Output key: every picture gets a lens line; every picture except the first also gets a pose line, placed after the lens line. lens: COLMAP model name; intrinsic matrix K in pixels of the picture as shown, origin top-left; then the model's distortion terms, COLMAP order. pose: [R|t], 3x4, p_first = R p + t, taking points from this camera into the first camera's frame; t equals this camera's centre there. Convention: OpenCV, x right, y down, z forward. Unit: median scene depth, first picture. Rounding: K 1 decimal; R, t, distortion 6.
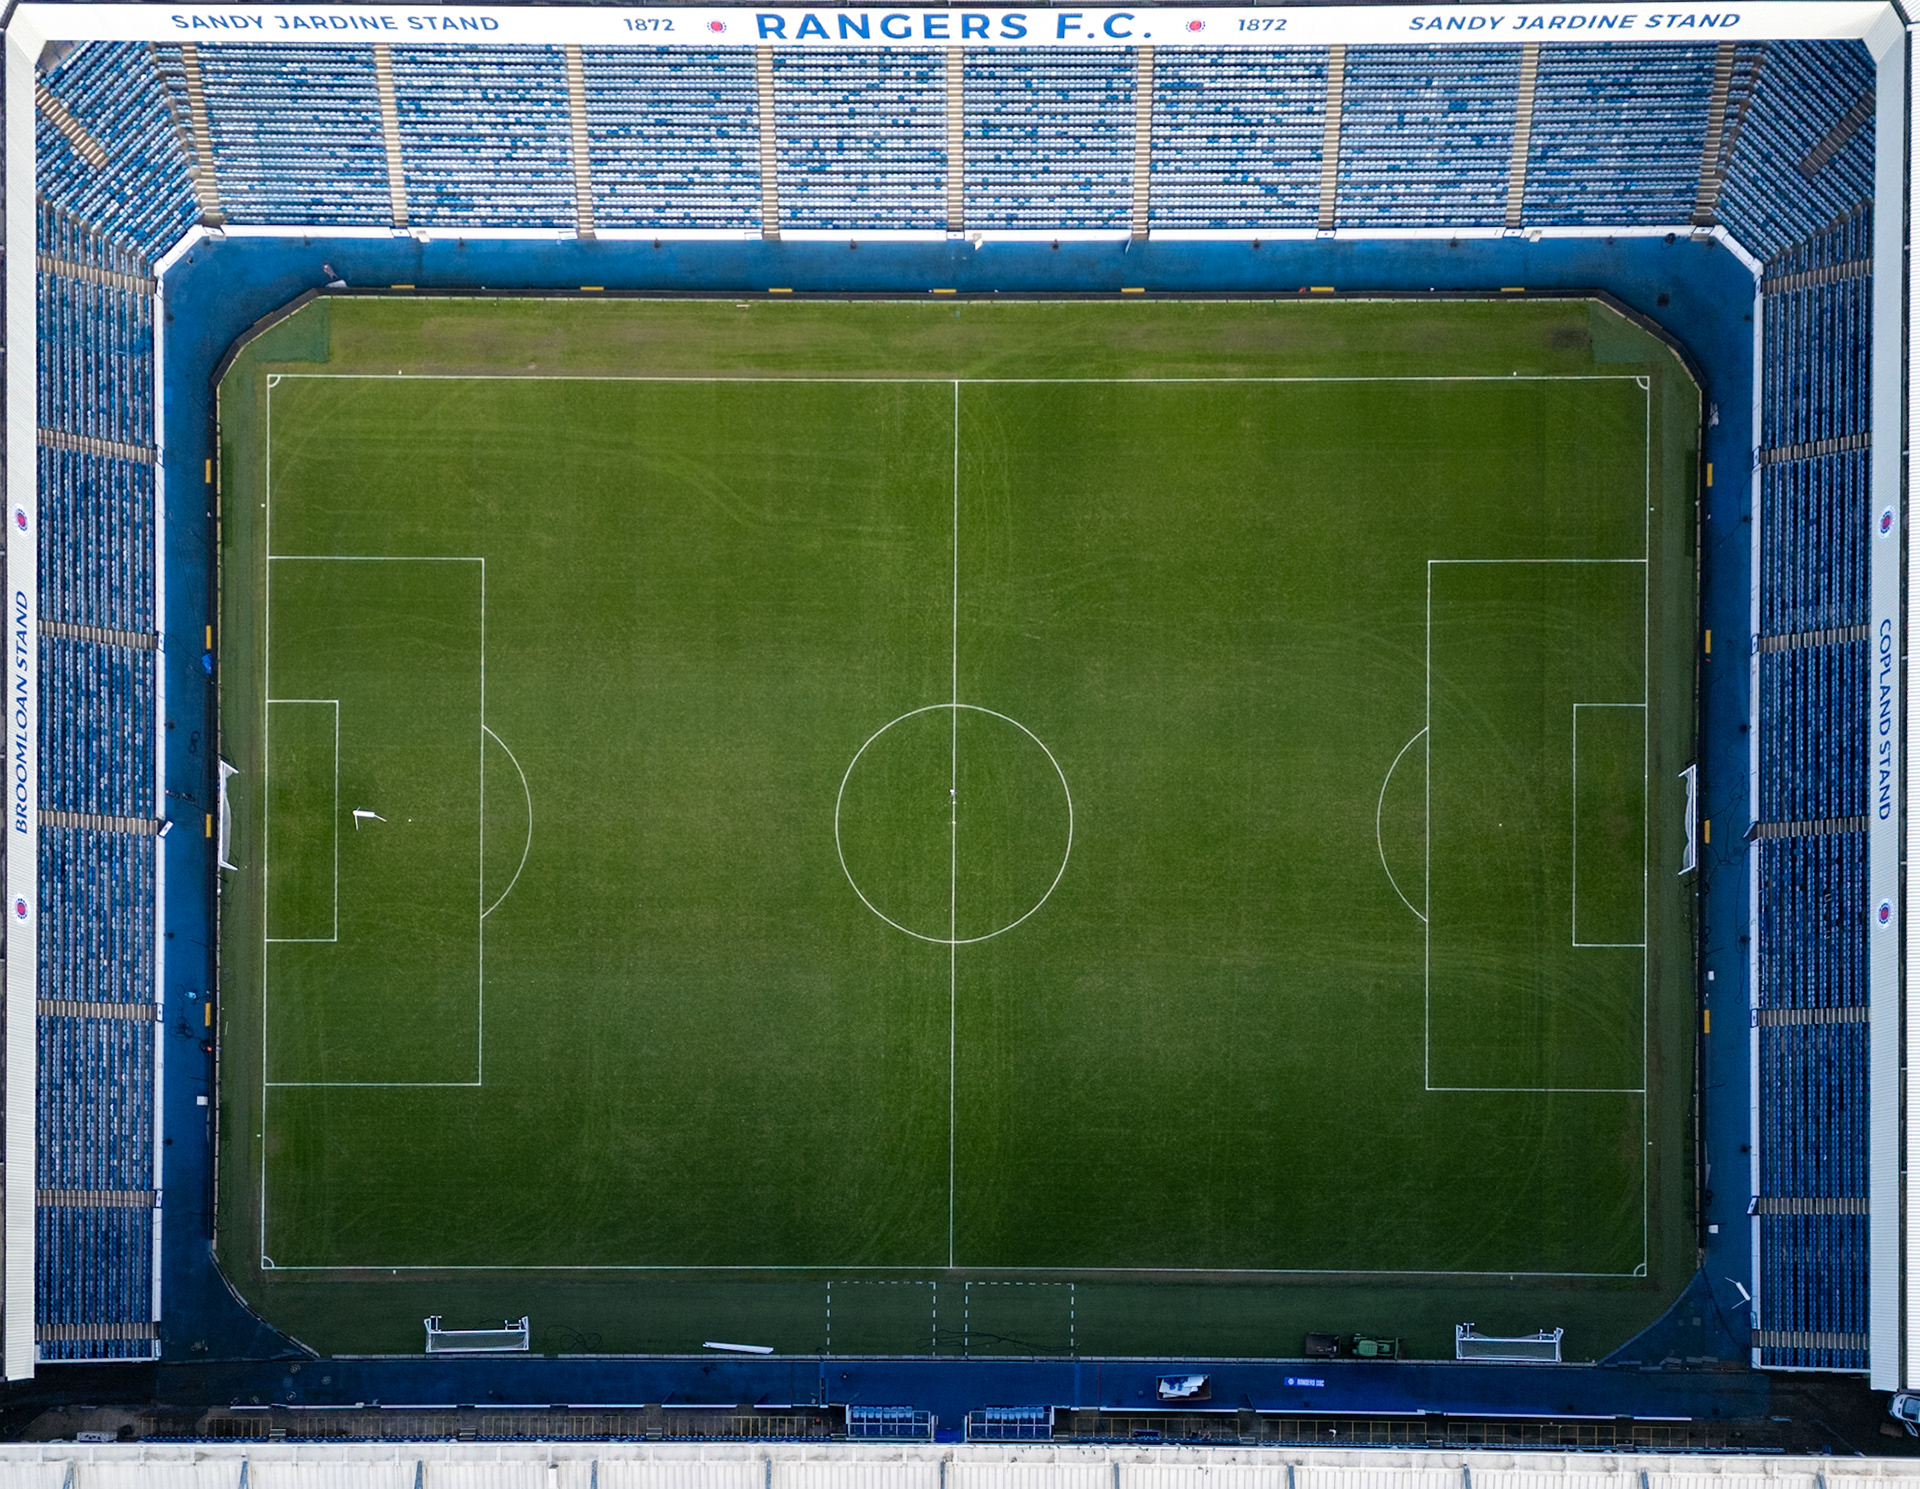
lens RADIAL K [[1554.6, 0, 960.0], [0, 1554.6, 744.5], [0, 0, 1]] dist [0.007518, 0.005155]
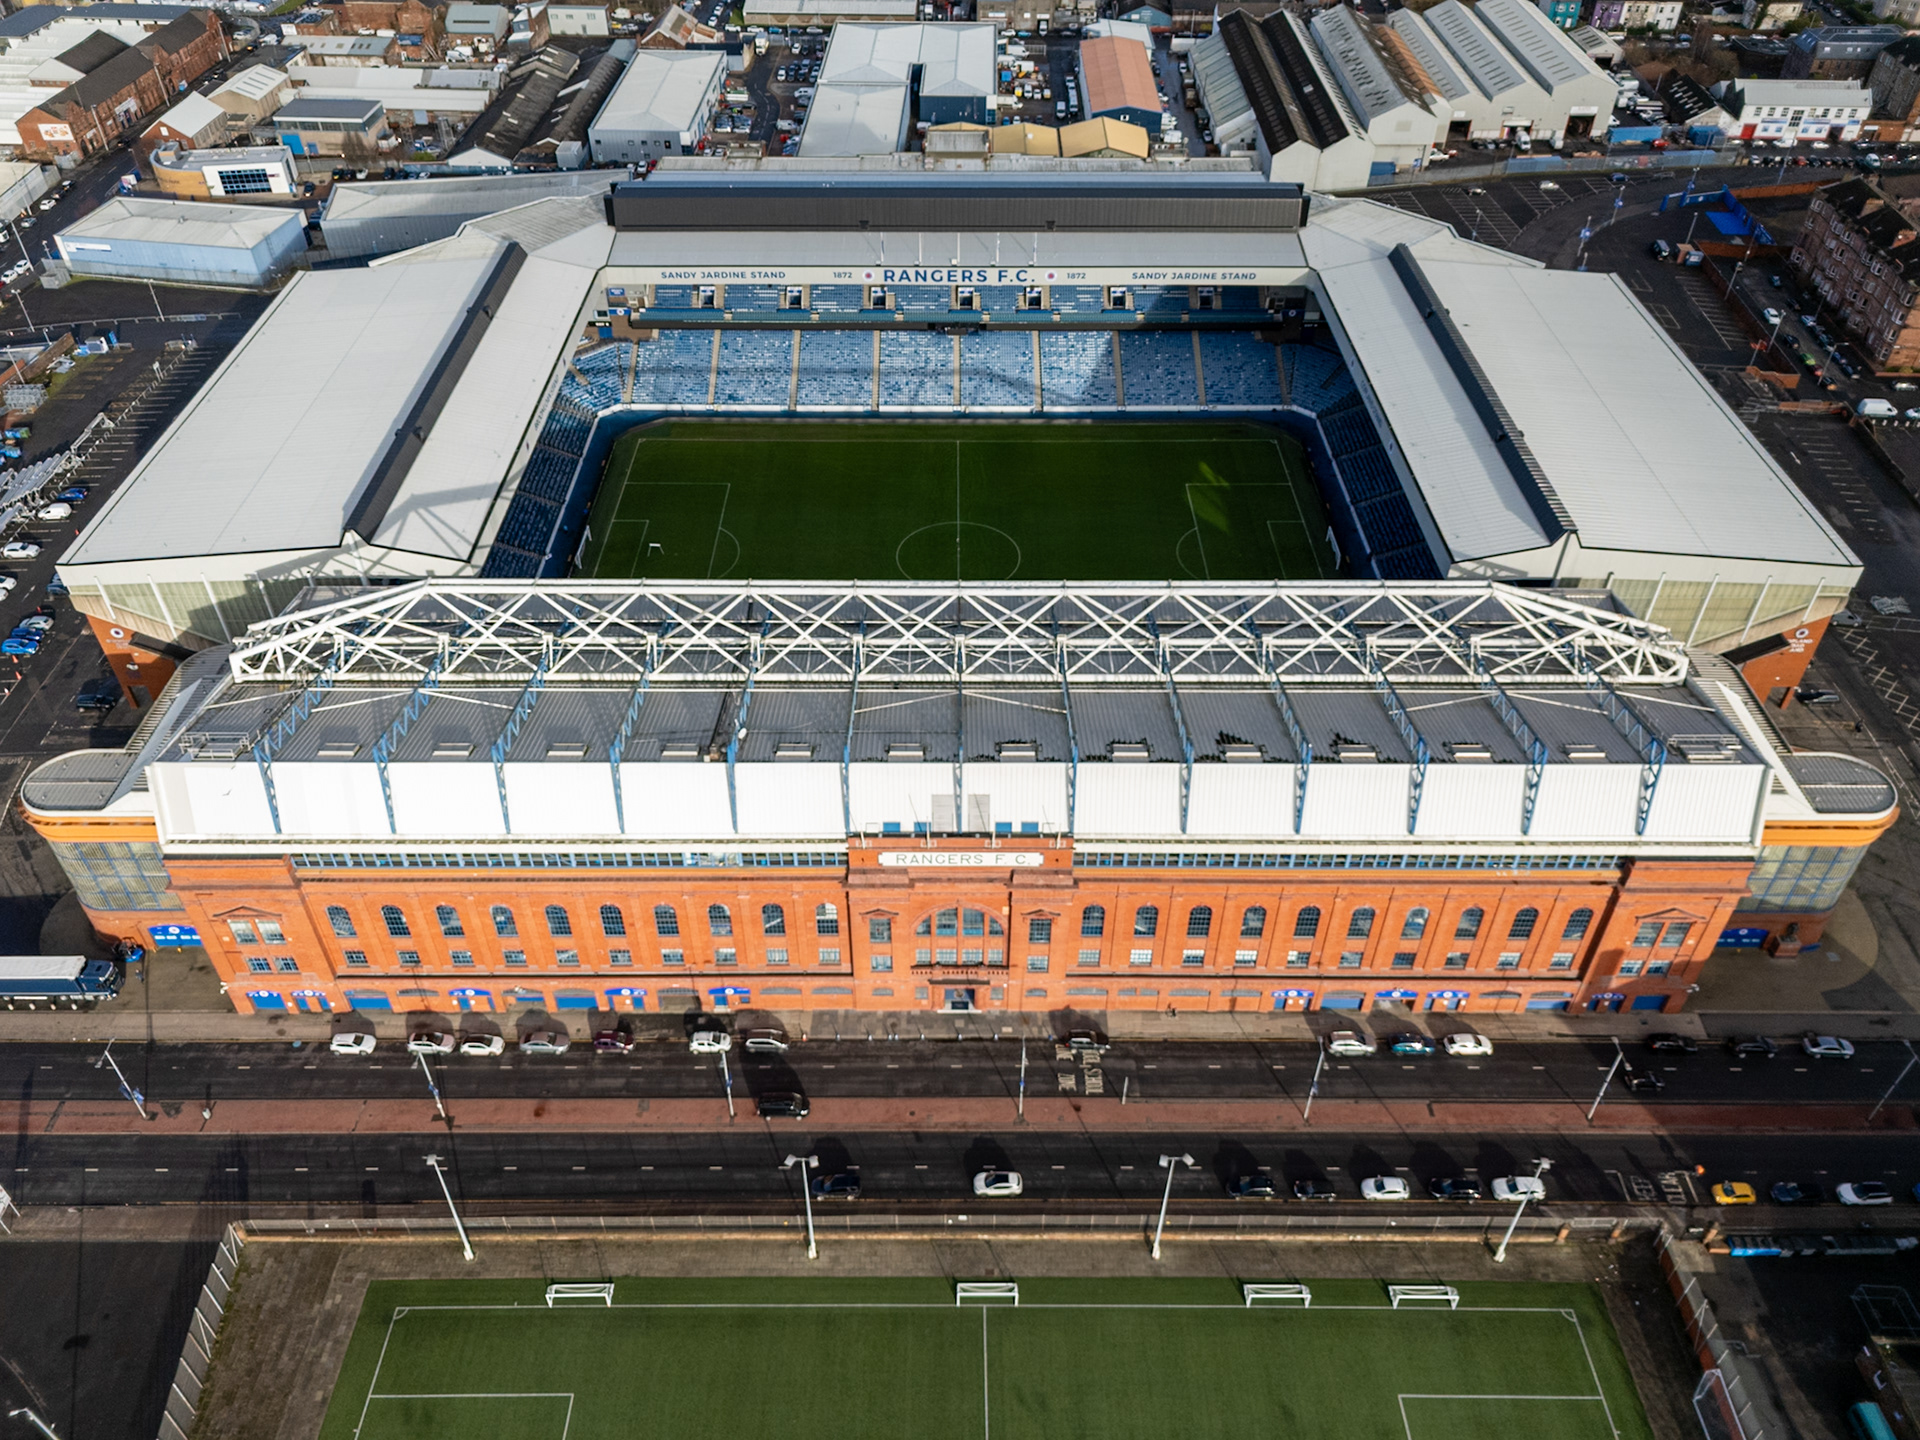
lens RADIAL K [[1422.4, 0, 960.0], [0, 1422.4, 720.0], [0, 0, 1]] dist [0.029972, -0.007224]
pose [[0.999842, 0.006733, 0.016459, -0.030693], [0.008128, 0.650210, -0.759711, 1.539169], [-0.015817, 0.759725, 0.650052, 0.004505]]
